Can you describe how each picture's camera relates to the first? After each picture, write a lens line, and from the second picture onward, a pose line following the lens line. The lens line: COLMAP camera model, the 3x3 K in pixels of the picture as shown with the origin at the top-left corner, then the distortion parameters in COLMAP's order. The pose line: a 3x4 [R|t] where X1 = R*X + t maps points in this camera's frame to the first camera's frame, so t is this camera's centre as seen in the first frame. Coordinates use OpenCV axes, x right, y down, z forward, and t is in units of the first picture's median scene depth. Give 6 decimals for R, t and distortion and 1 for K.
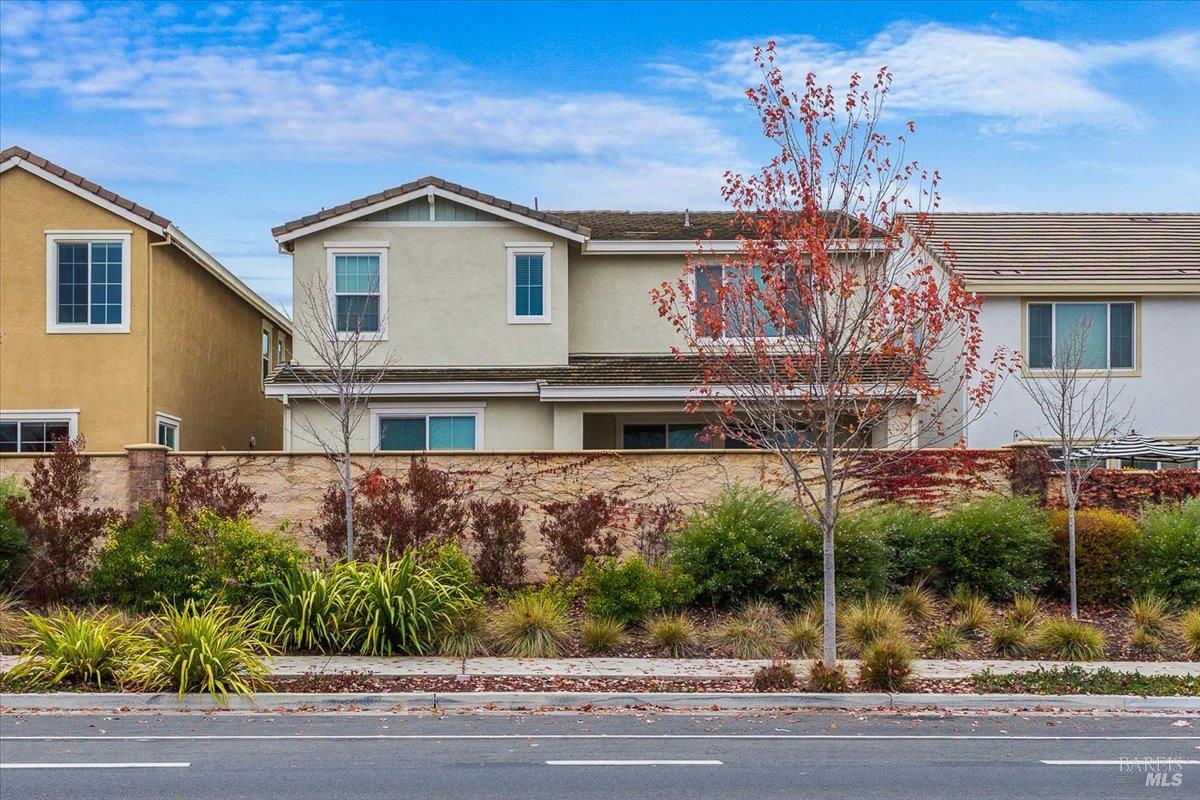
lens RADIAL K [[522.5, 0, 596.6], [0, 522.5, 393.3], [0, 0, 1]] dist [0.001699, 0.000228]
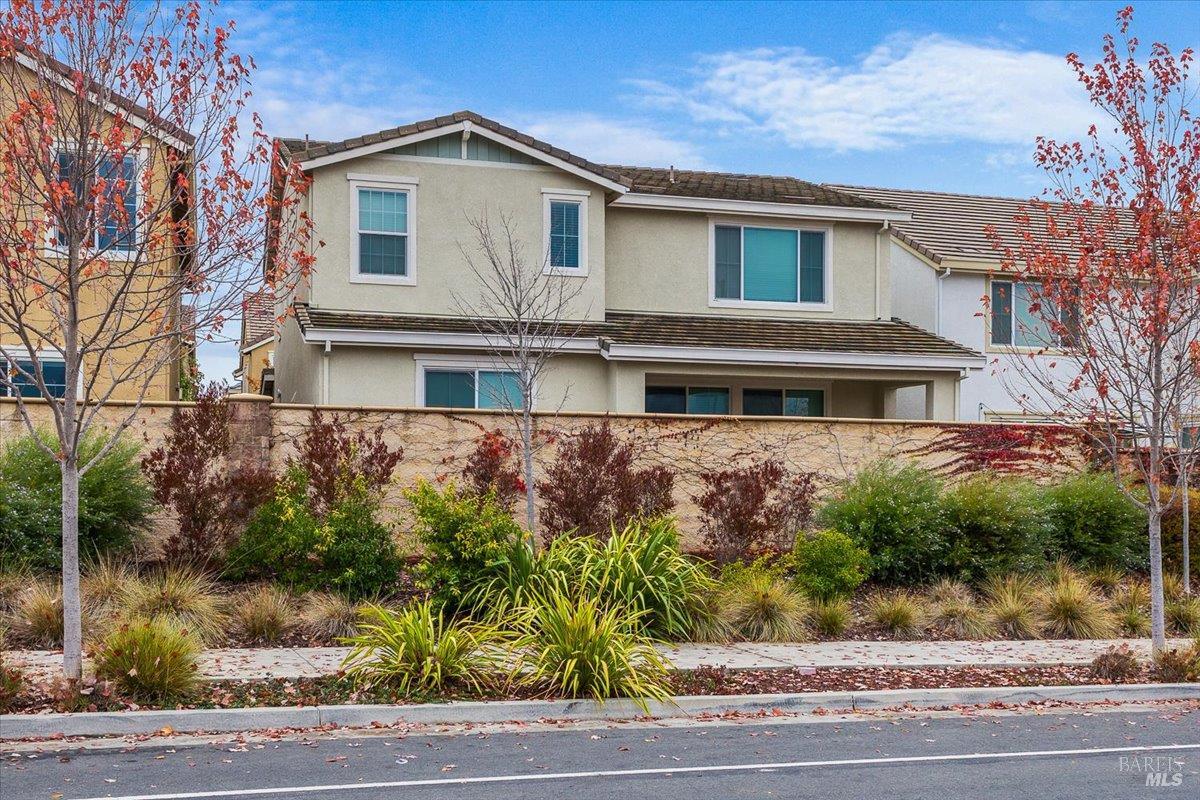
lens RADIAL K [[540.8, 0, 599.8], [0, 540.8, 349.6], [0, 0, 1]] dist [0.004670, 0.000535]
pose [[0.994148, 0.042022, 0.099518, -0.206927], [-0.041846, 0.999117, -0.003861, 0.001547], [-0.099592, -0.000326, 0.995028, 0.028025]]
